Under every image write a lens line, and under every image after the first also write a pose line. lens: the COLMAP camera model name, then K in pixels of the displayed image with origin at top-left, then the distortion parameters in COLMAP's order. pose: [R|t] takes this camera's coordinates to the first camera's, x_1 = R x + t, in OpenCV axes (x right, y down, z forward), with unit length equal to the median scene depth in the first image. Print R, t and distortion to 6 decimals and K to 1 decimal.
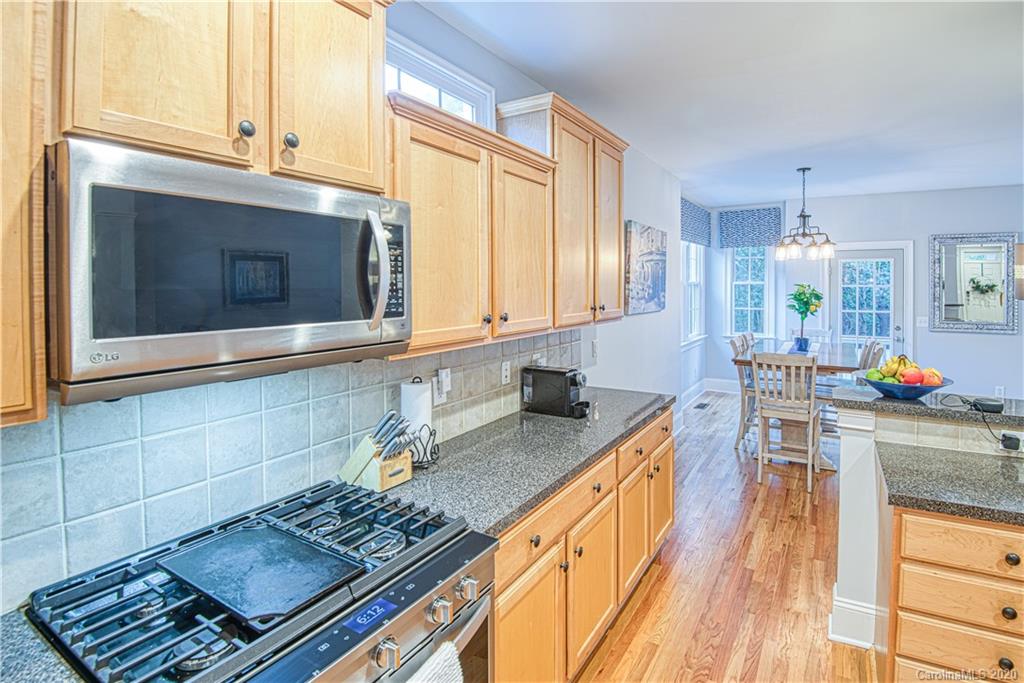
lens RADIAL K [[496.4, 0, 549.2], [0, 496.4, 293.0], [0, 0, 1]] dist [-0.018367, -0.008470]
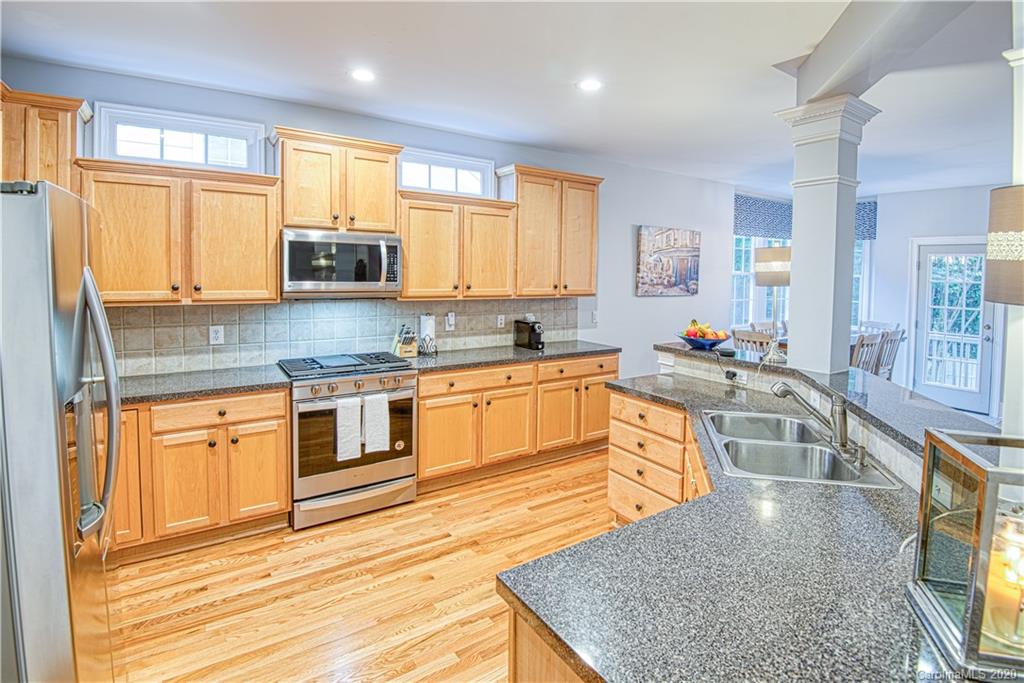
lens RADIAL K [[496.4, 0, 549.2], [0, 496.4, 293.0], [0, 0, 1]] dist [-0.018367, -0.008470]
pose [[0.908648, 0.033821, -0.416191, 1.024284], [-0.025241, 0.999341, 0.026101, 0.012785], [0.416799, -0.013211, 0.908903, -0.676753]]
